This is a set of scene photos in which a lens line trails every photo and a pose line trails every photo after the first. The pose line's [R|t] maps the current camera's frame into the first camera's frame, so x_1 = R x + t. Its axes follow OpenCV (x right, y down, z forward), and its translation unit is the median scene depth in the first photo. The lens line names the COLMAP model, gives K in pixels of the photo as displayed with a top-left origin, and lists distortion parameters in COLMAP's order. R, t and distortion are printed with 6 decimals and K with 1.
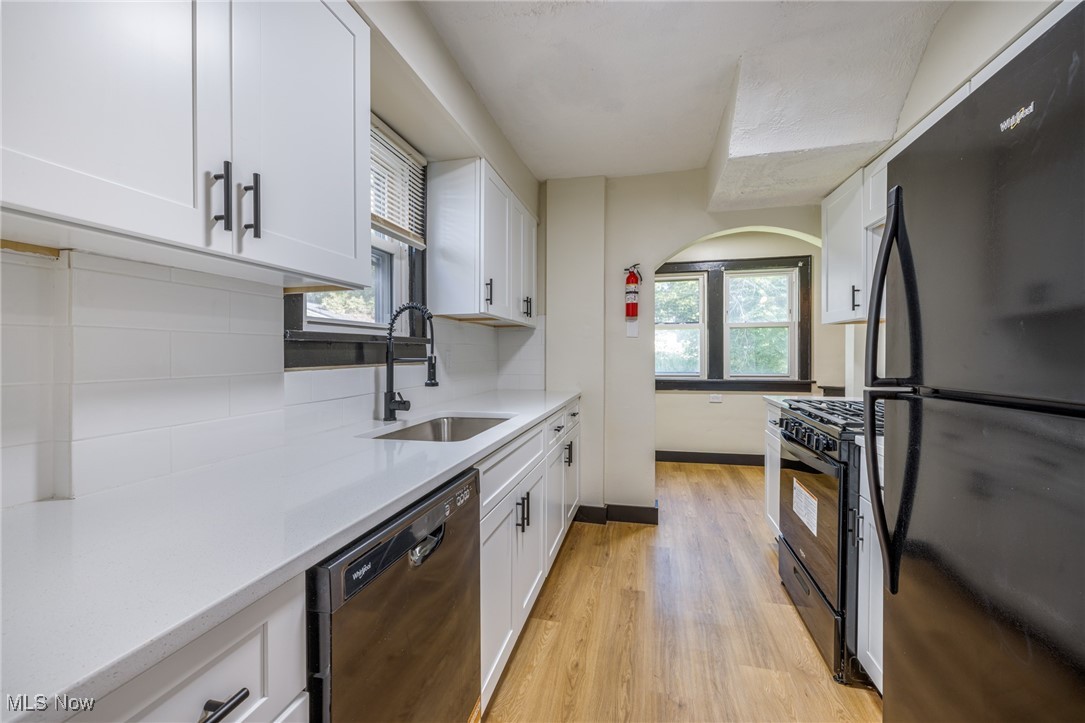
lens RADIAL K [[461.9, 0, 538.5], [0, 461.9, 360.5], [0, 0, 1]] dist [0.004477, -0.000940]
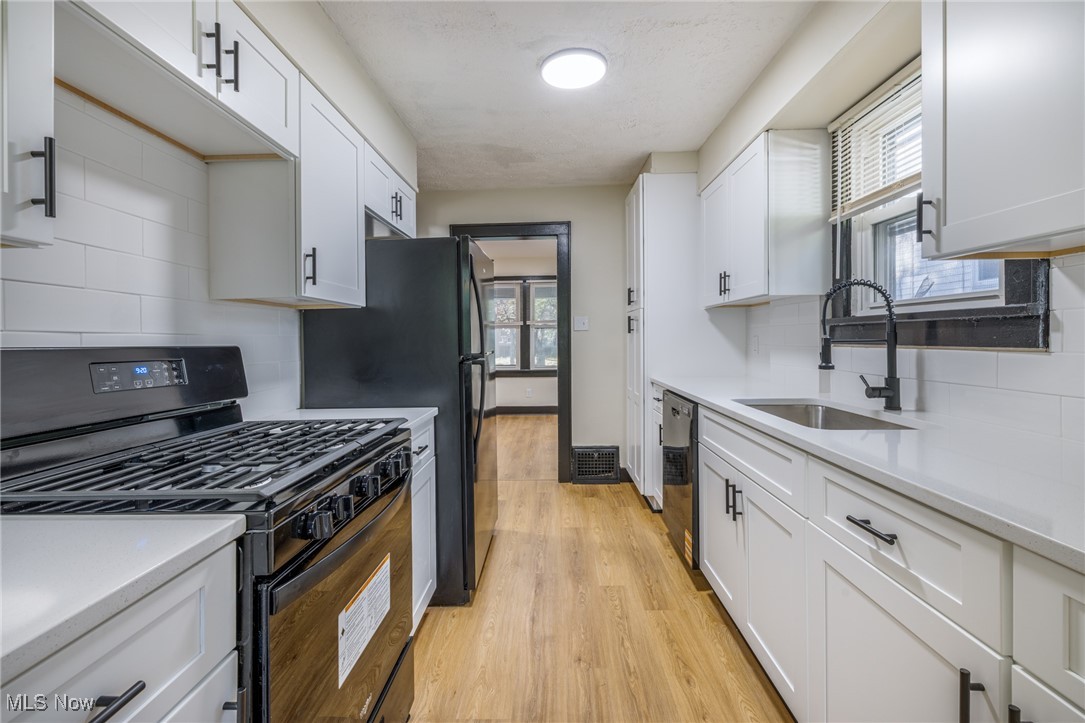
lens RADIAL K [[461.9, 0, 540.3], [0, 461.9, 331.9], [0, 0, 1]] dist [0.004477, -0.000940]
pose [[-0.978488, 0.018204, -0.205497, 0.510339], [0.015558, 0.999774, 0.014486, -0.042647], [0.205714, 0.010977, -0.978551, 1.717842]]
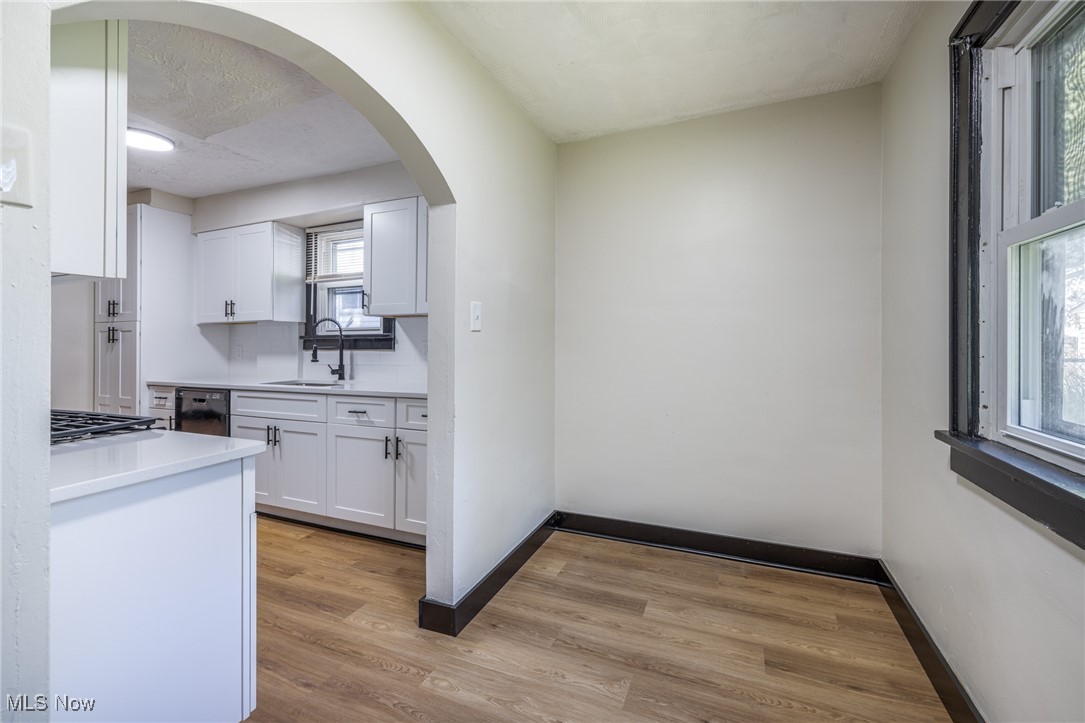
lens RADIAL K [[461.9, 0, 541.5], [0, 461.9, 340.5], [0, 0, 1]] dist [0.004477, -0.000940]
pose [[-0.166467, 0.007394, -0.986019, 1.411435], [-0.015467, 0.999829, 0.010108, -0.063045], [0.985926, 0.016934, -0.166324, 2.116481]]
